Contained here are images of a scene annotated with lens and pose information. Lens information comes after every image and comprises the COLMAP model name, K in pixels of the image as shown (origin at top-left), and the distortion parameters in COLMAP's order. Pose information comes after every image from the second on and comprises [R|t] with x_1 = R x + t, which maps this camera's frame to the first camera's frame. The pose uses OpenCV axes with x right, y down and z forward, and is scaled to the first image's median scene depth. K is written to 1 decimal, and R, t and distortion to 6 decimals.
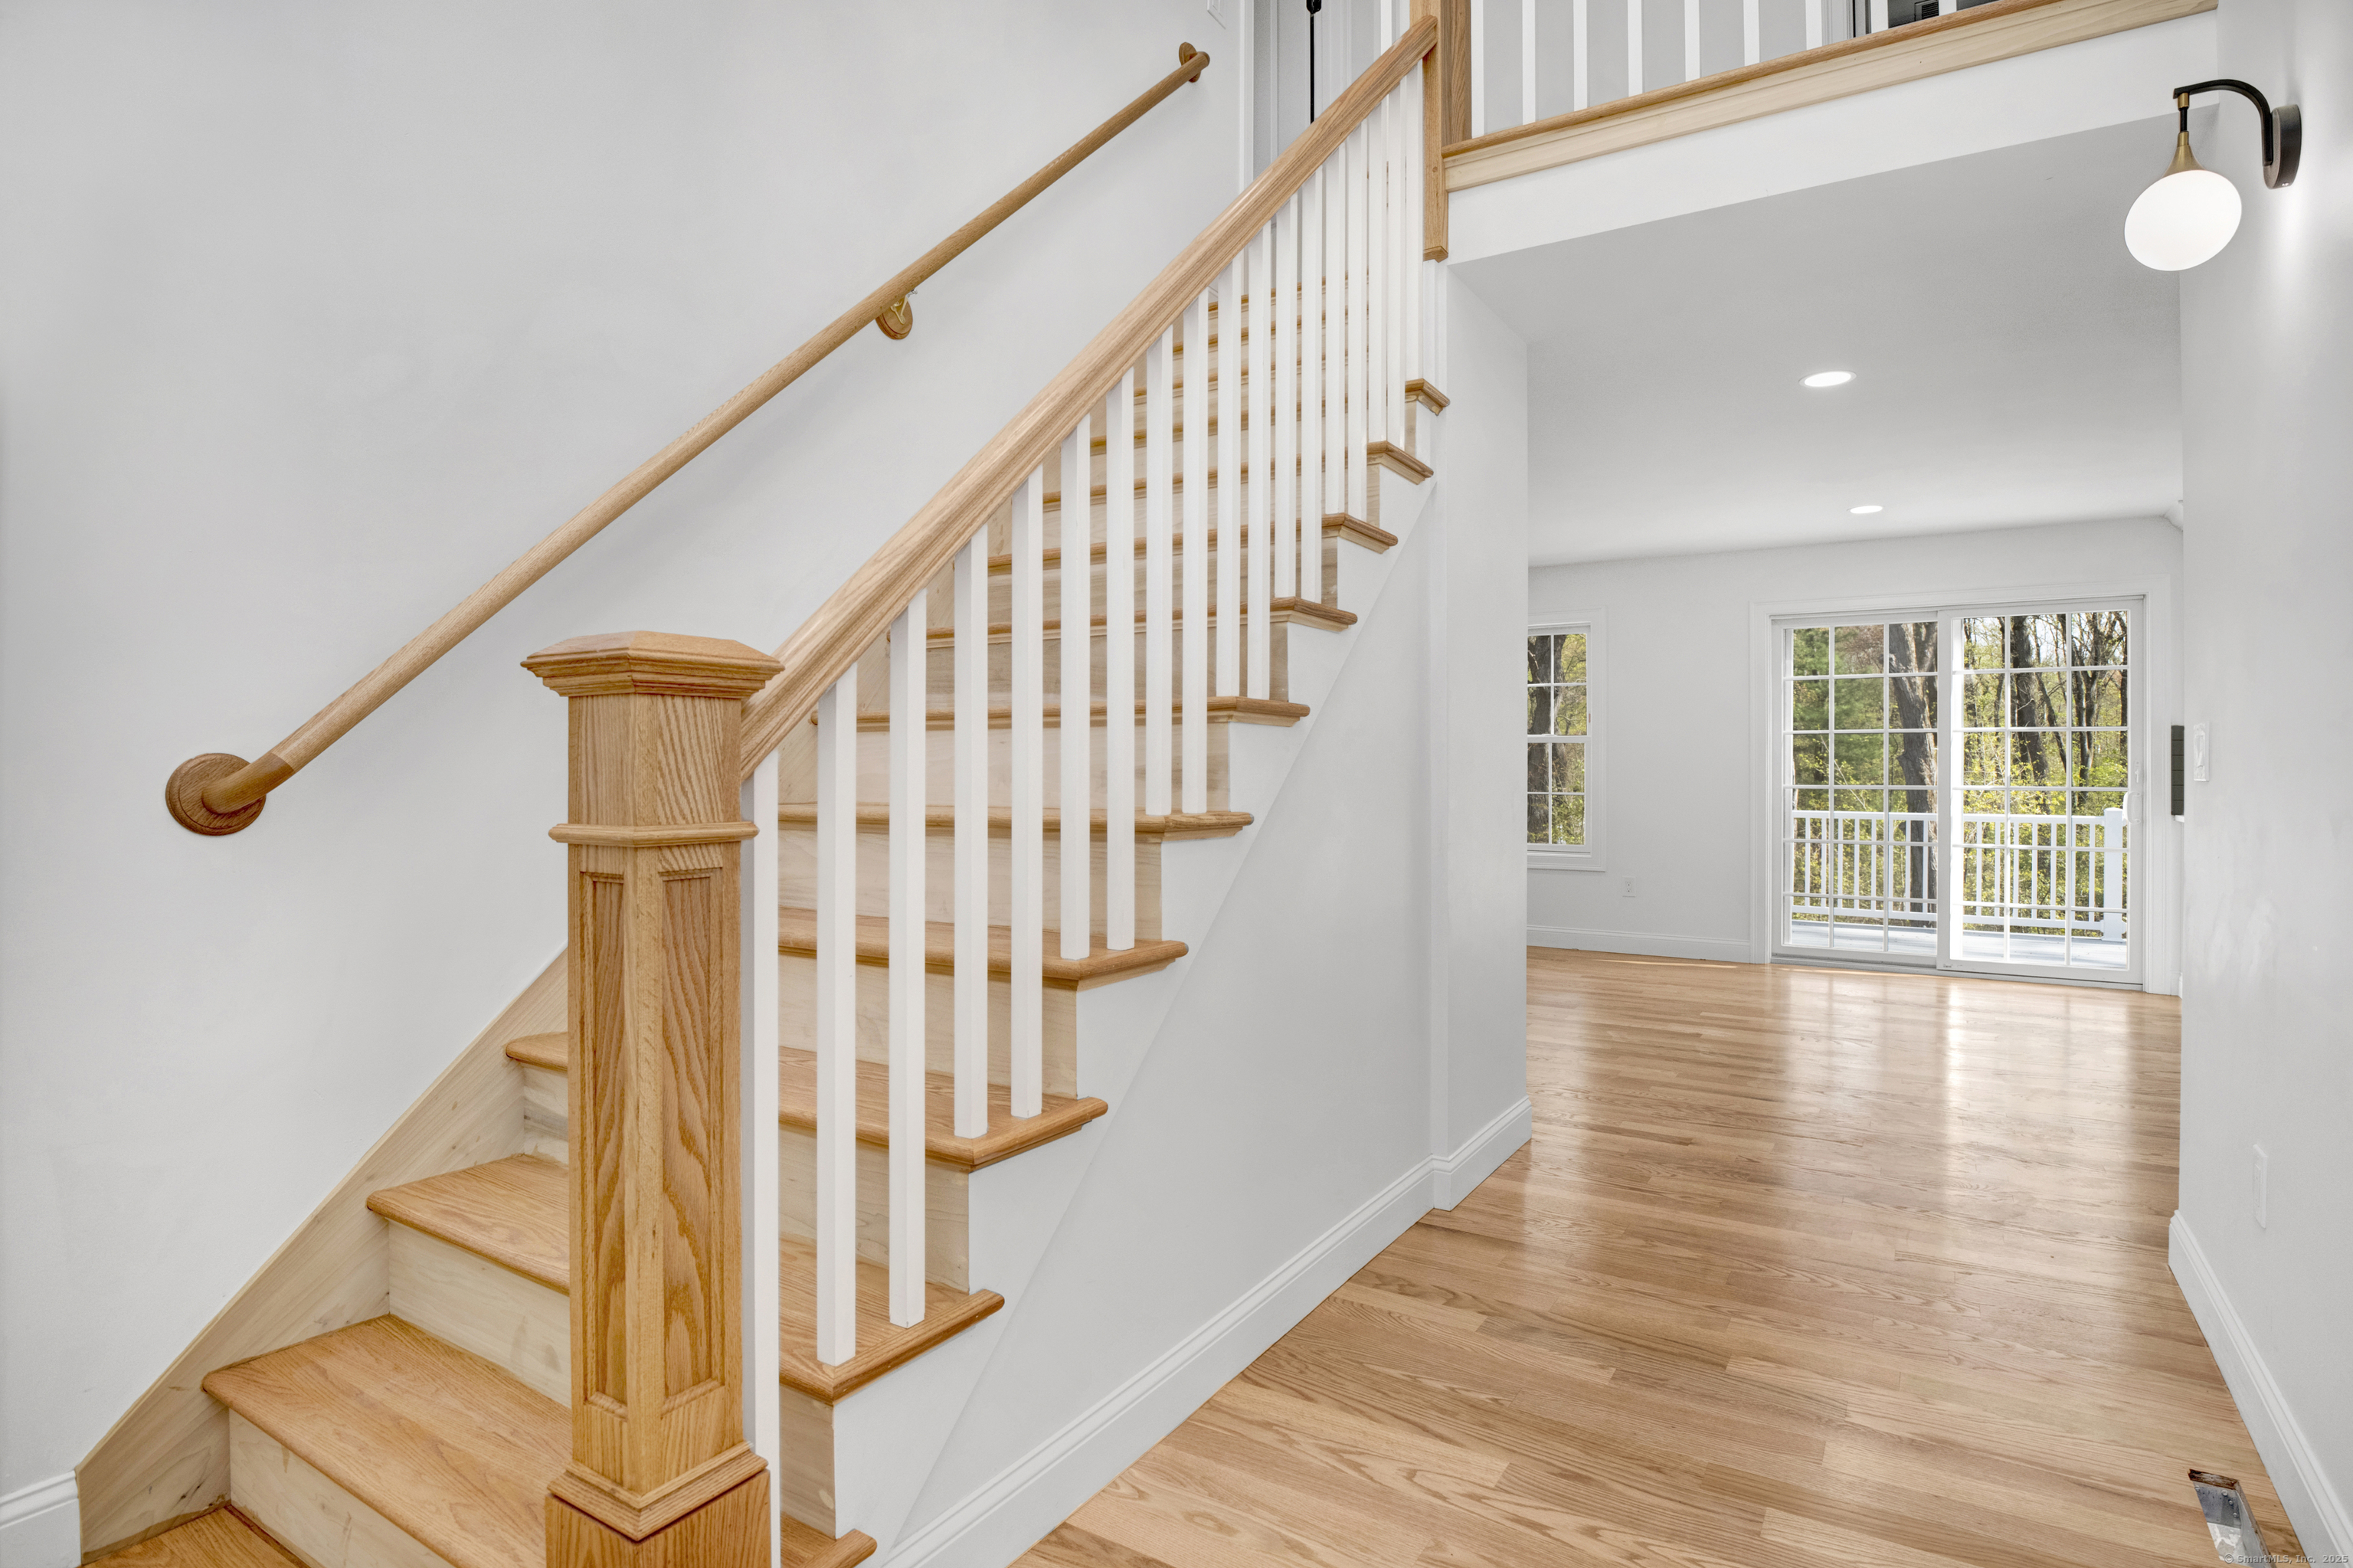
lens RADIAL K [[1170.8, 0, 1201.9], [0, 1170.8, 768.1], [0, 0, 1]] dist [-0.012435, -0.000433]
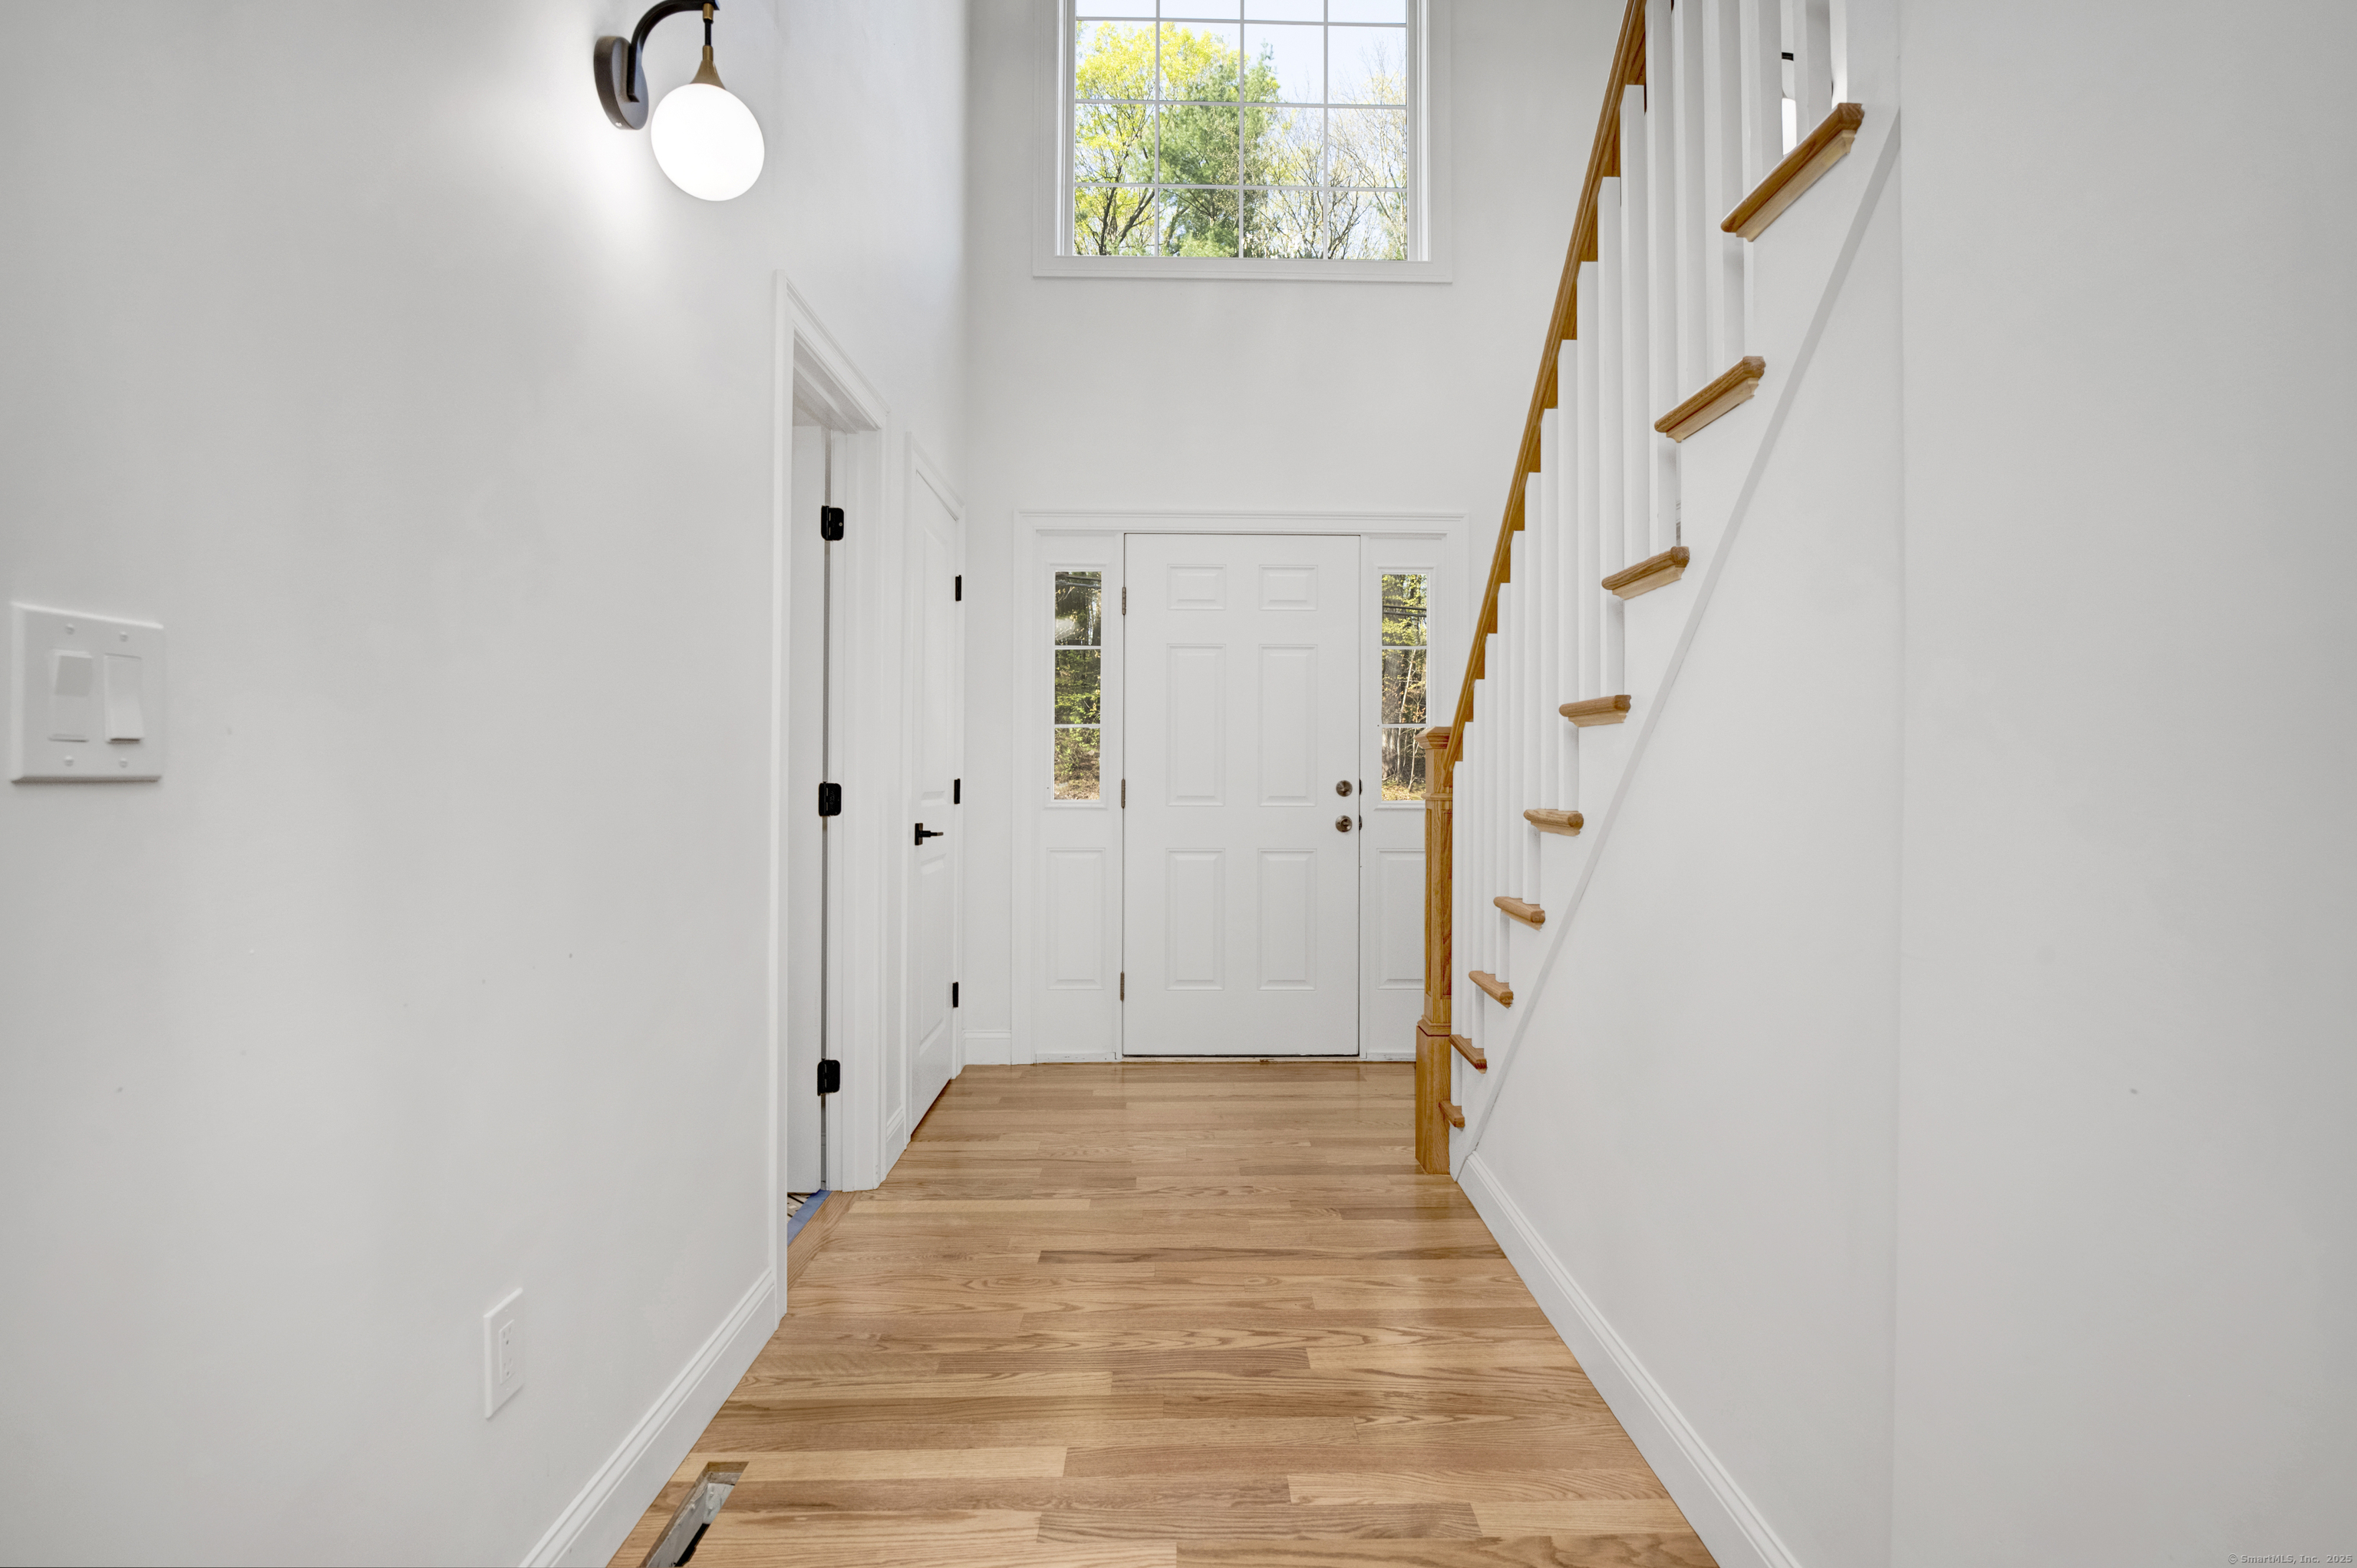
lens RADIAL K [[1172.7, 0, 1203.9], [0, 1172.7, 768.1], [0, 0, 1]] dist [-0.012435, -0.000433]
pose [[-0.834019, -0.012130, -0.551603, 1.020716], [-0.007976, 0.999919, -0.009929, 0.011564], [0.551679, -0.003881, -0.834048, 1.951063]]
